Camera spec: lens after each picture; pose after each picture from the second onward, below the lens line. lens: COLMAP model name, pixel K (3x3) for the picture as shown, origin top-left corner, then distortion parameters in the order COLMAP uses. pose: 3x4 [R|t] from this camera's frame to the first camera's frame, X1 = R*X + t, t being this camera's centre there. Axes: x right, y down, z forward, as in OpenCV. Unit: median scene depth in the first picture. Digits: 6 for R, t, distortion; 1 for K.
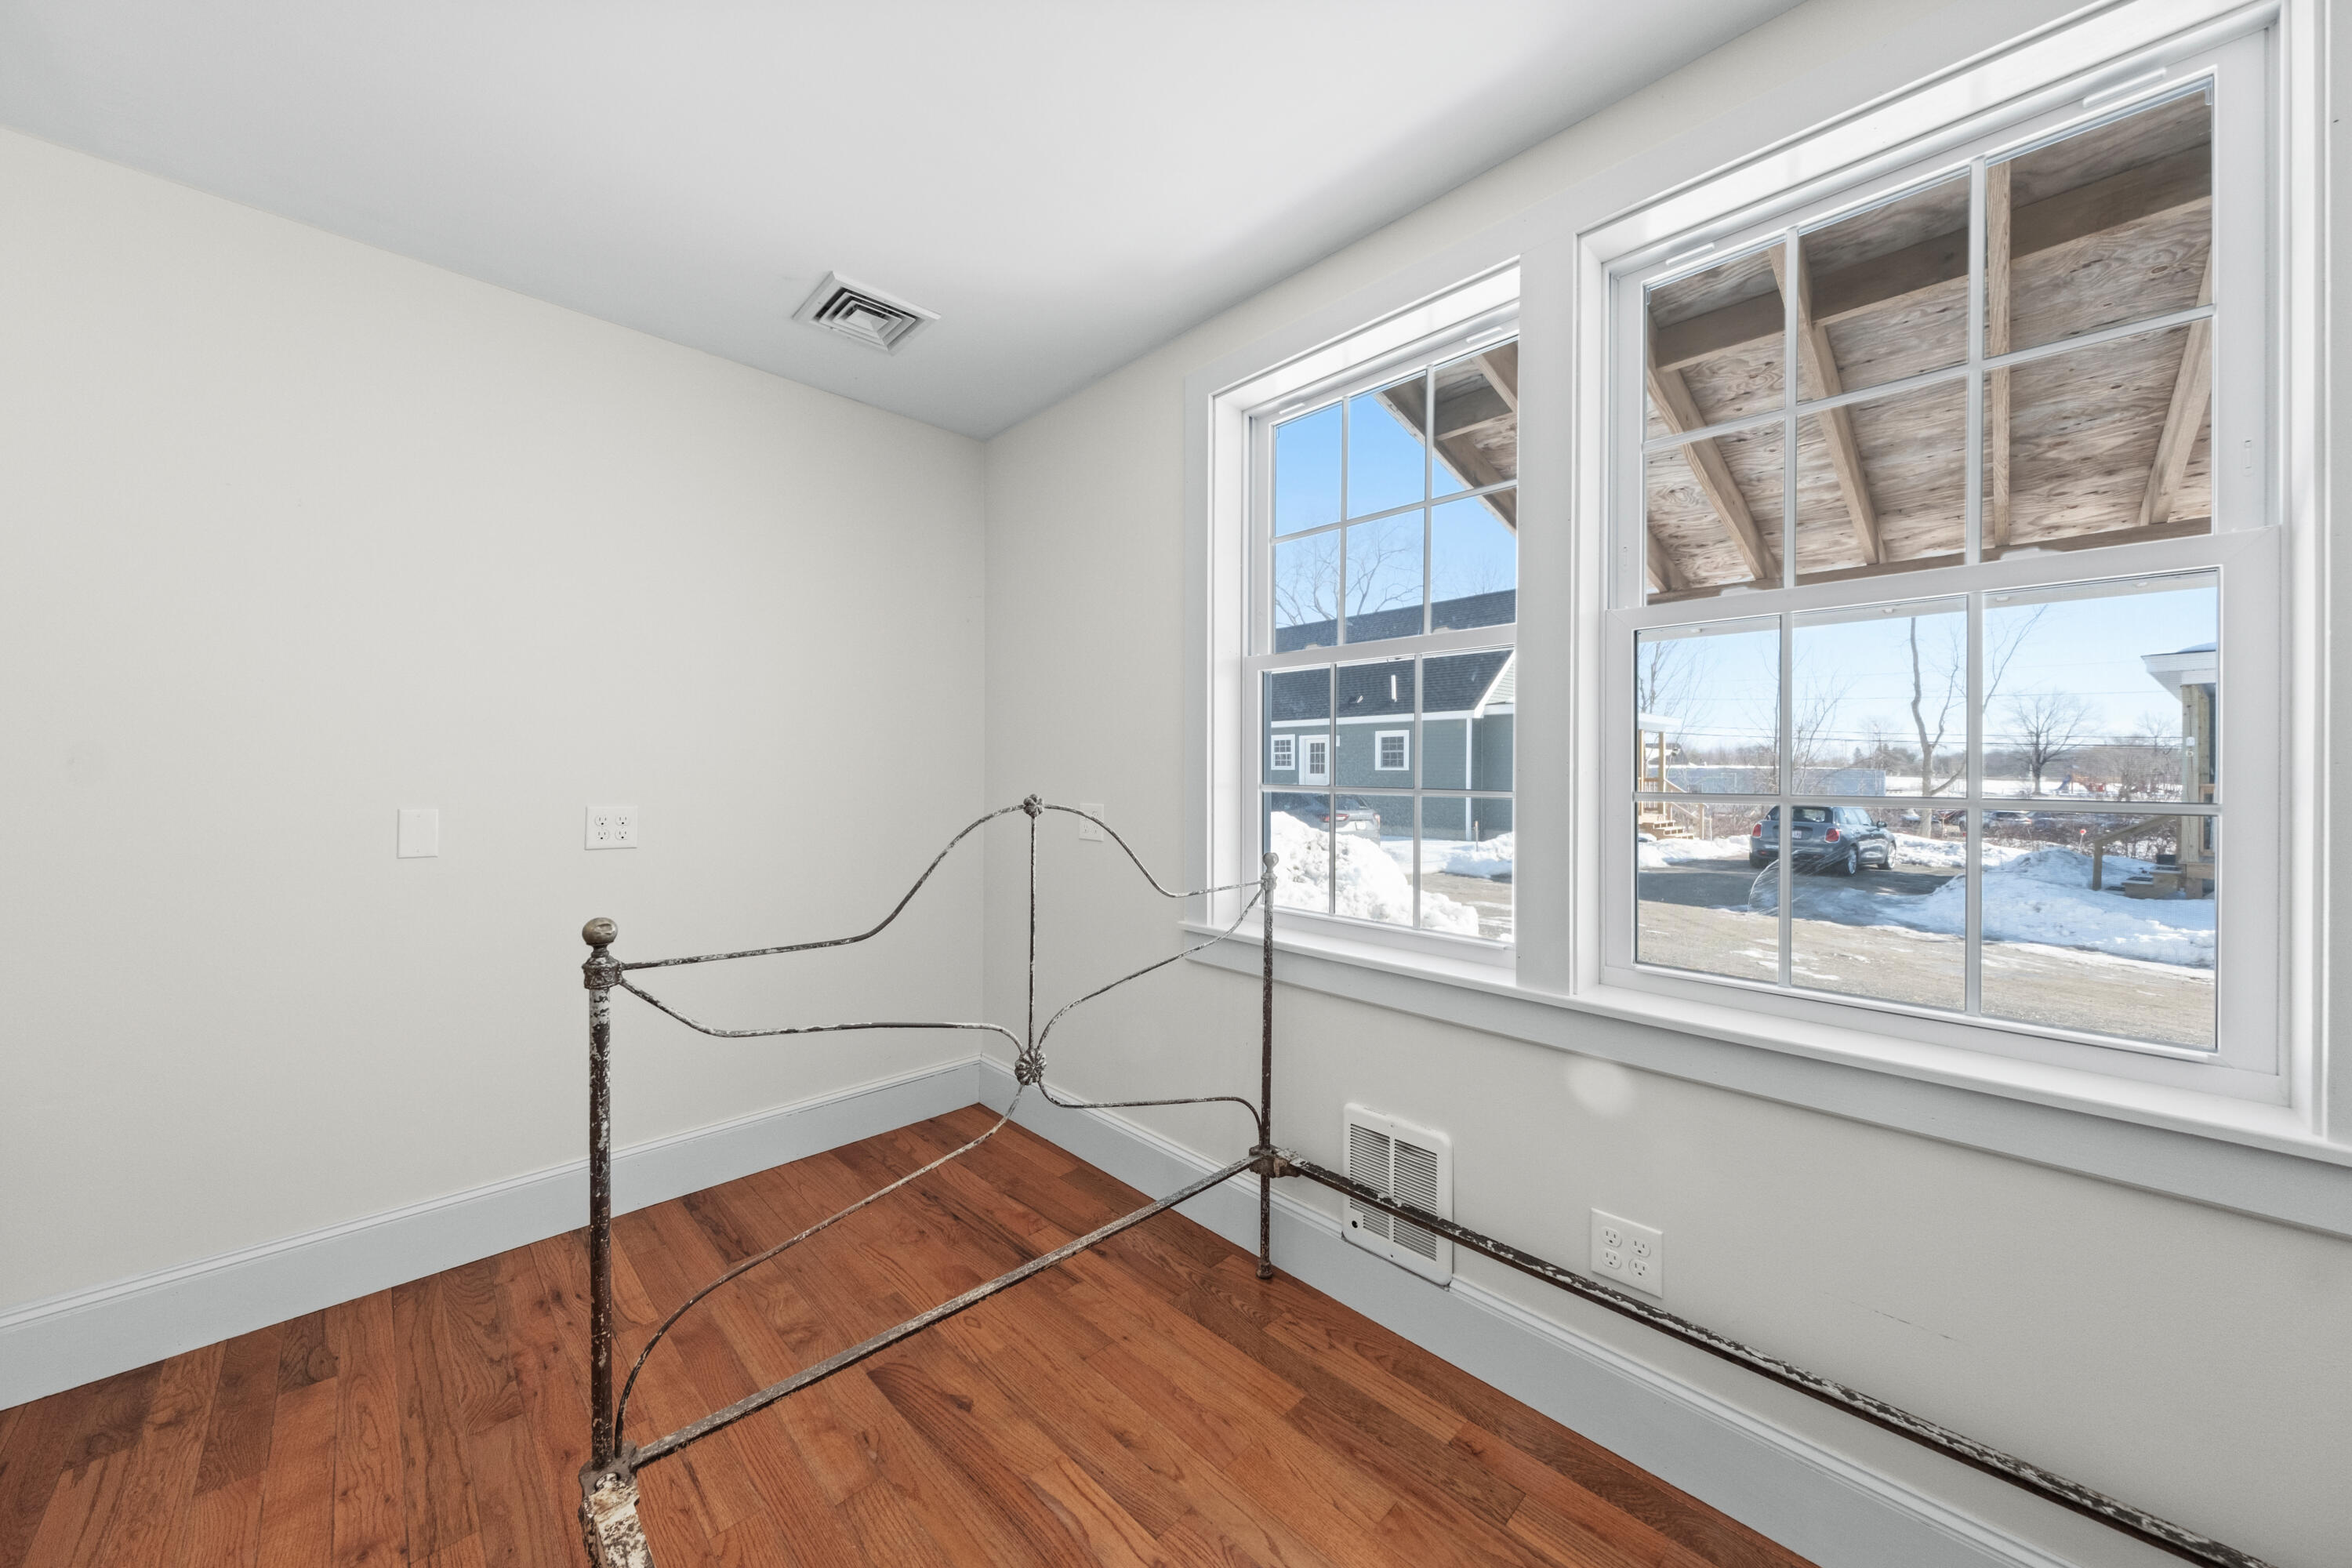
lens RADIAL K [[805.6, 0, 1155.7], [0, 805.6, 772.2], [0, 0, 1]] dist [0.002944, -0.000595]
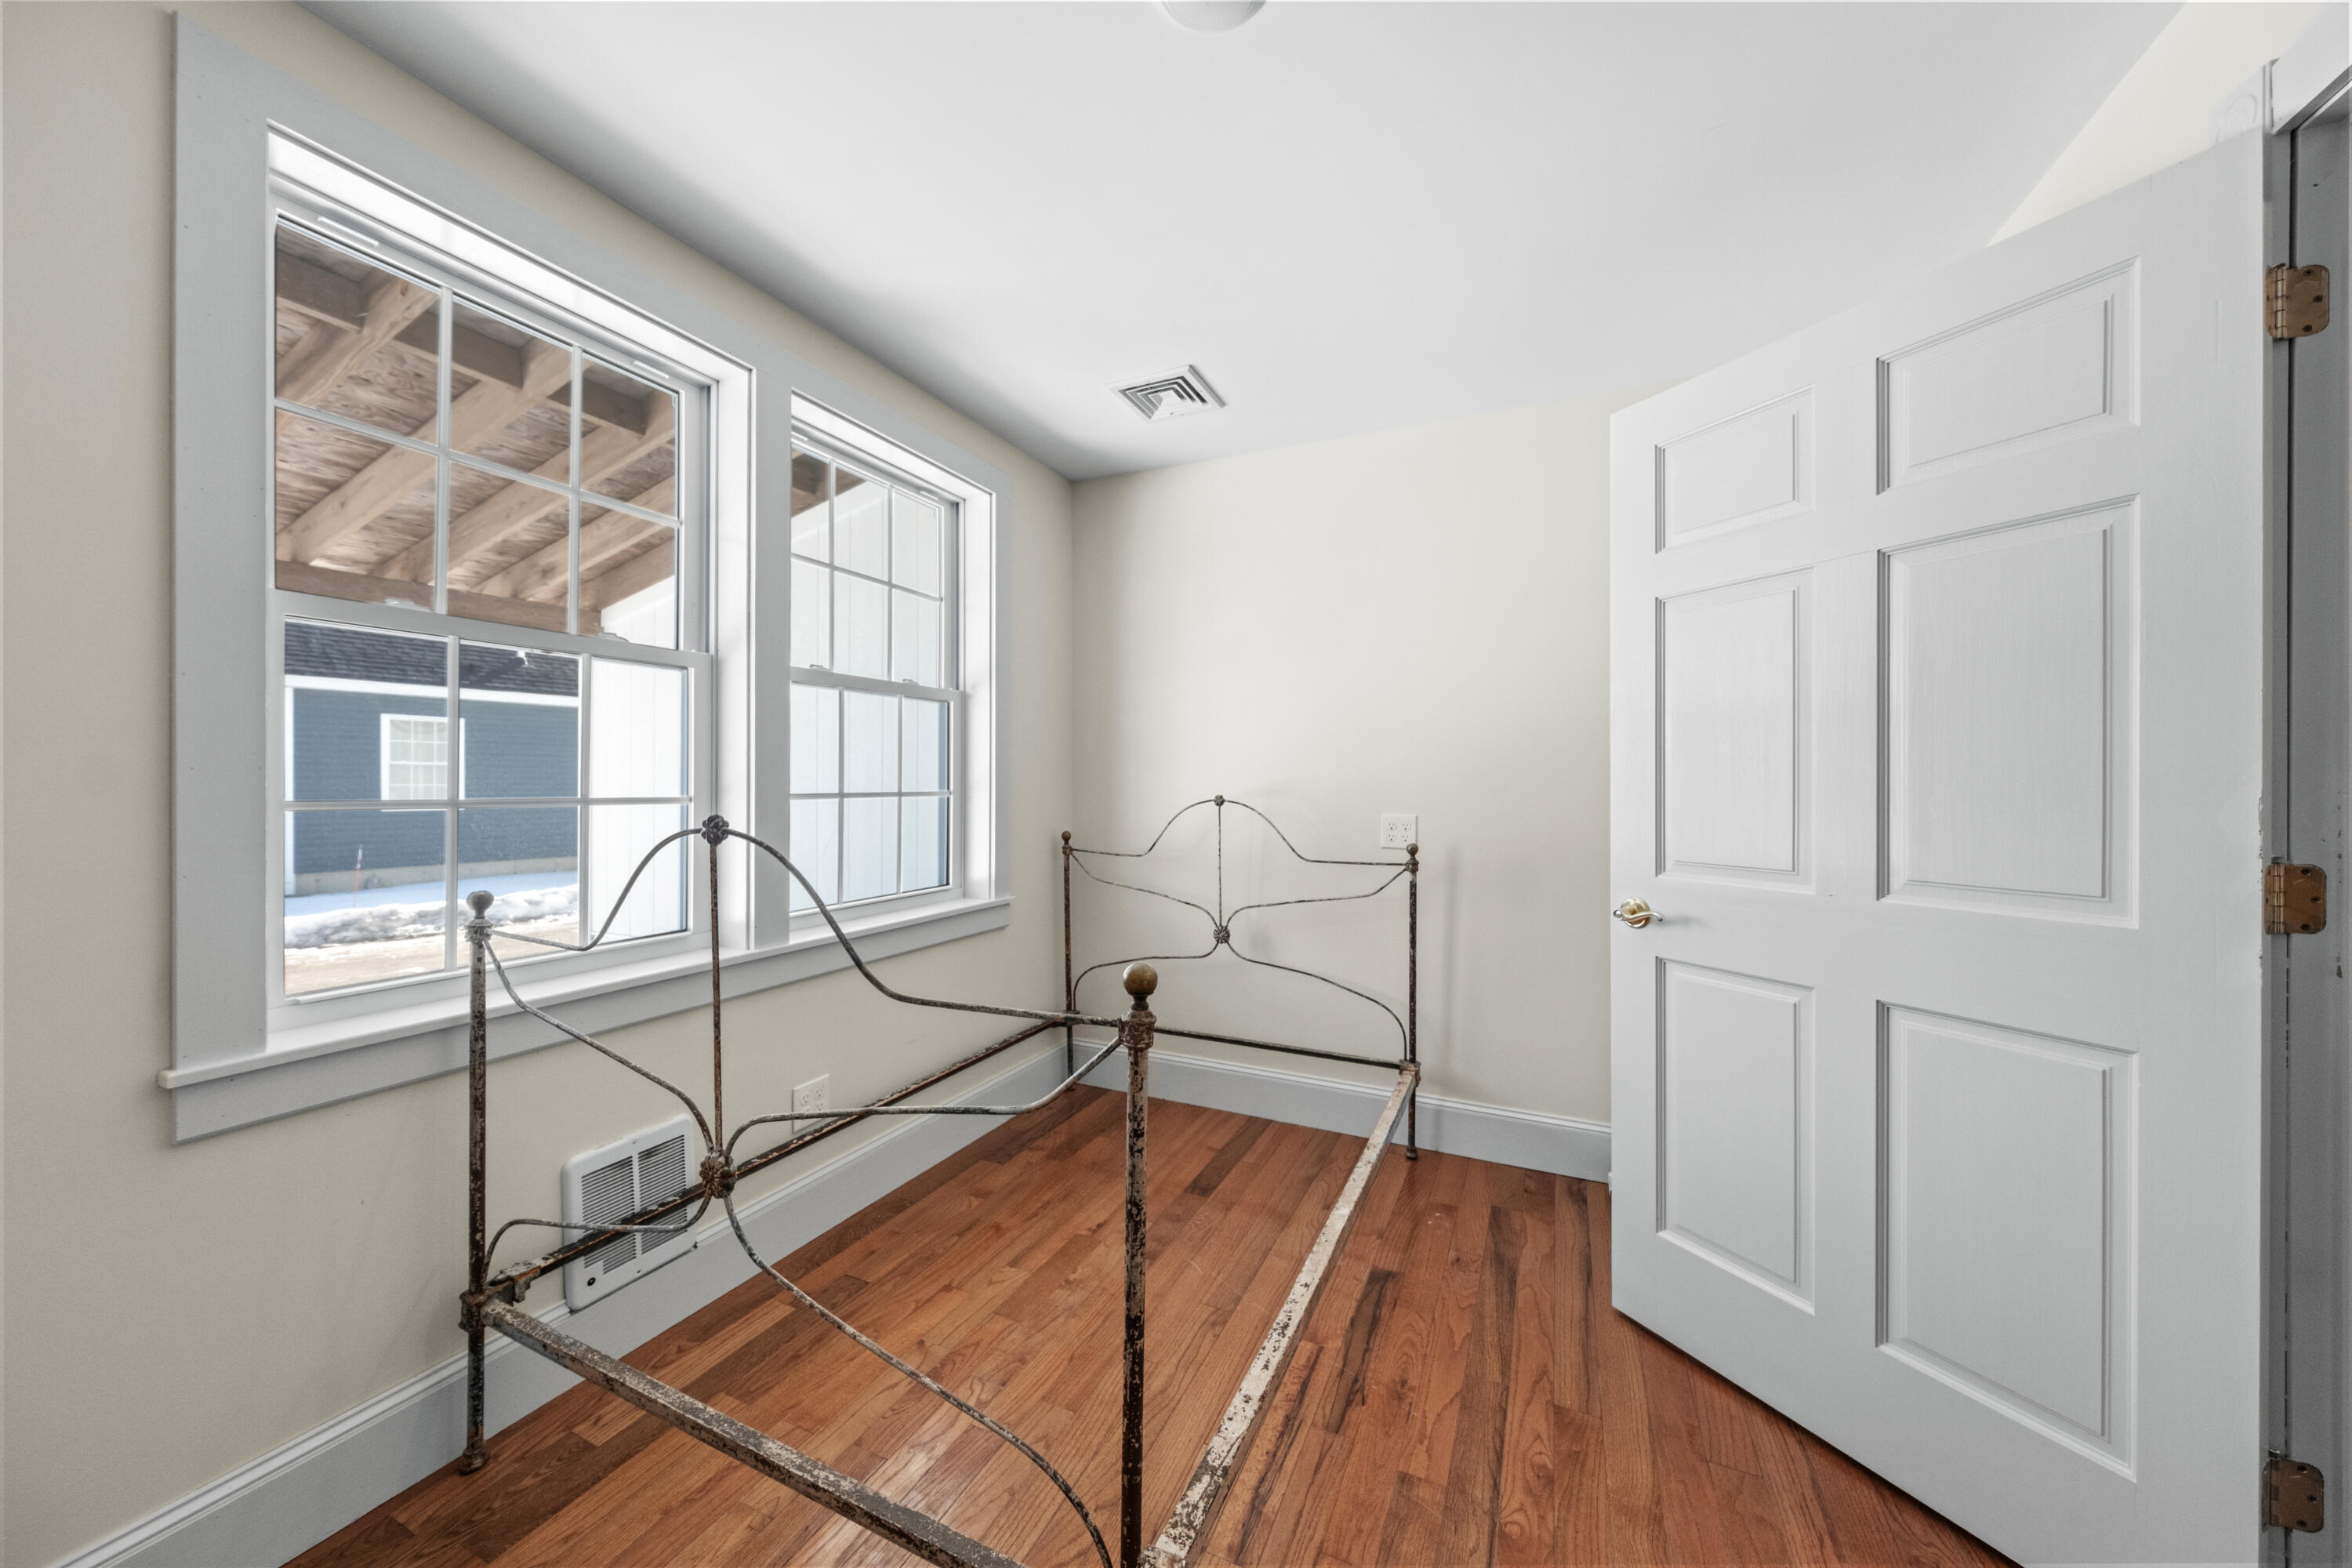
lens RADIAL K [[805.6, 0, 1182.5], [0, 805.6, 784.6], [0, 0, 1]] dist [0.002944, -0.000595]
pose [[-0.353038, -0.011539, 0.935538, -0.851153], [-0.007539, 0.999927, 0.009488, -0.011684], [-0.935579, -0.003703, -0.353099, 0.718917]]
